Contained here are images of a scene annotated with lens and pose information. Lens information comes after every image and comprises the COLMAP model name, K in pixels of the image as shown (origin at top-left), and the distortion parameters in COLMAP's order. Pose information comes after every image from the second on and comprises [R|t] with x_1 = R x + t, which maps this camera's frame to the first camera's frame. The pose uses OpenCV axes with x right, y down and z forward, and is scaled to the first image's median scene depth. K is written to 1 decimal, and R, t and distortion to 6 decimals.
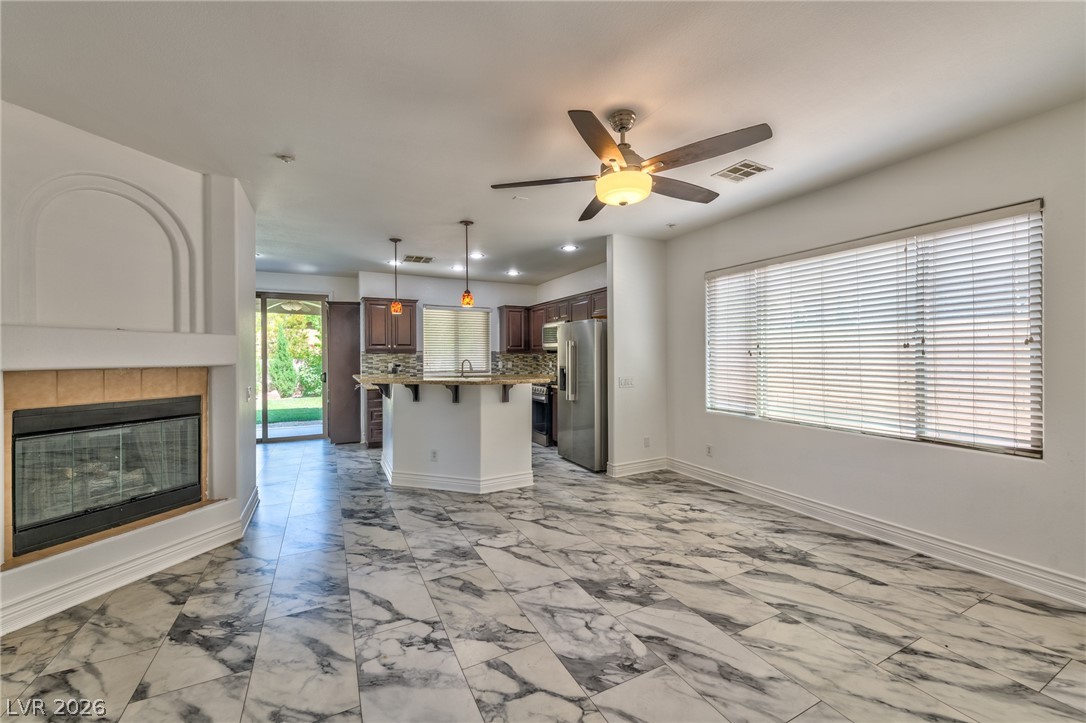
lens RADIAL K [[434.8, 0, 539.2], [0, 434.8, 358.7], [0, 0, 1]] dist [0.001477, -0.000433]
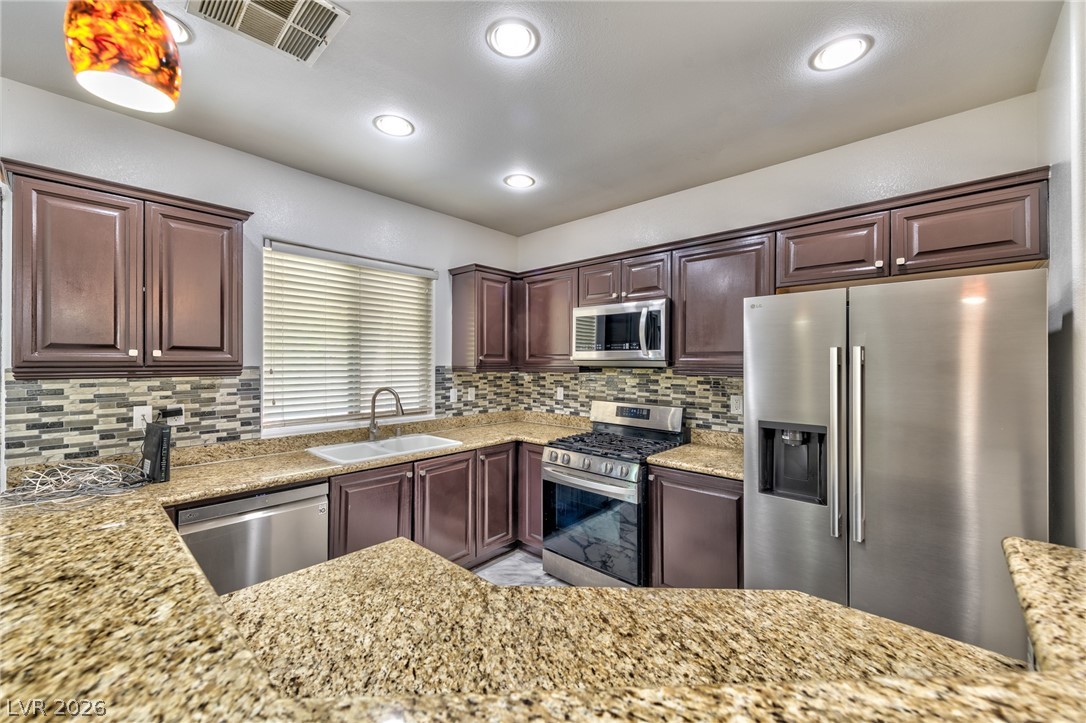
lens RADIAL K [[434.8, 0, 544.0], [0, 434.8, 359.1], [0, 0, 1]] dist [0.001477, -0.000433]
pose [[0.931692, 0.009468, 0.363126, -0.178680], [-0.004463, 0.999883, -0.014620, -0.019271], [-0.363222, 0.012001, 0.931625, 0.577840]]
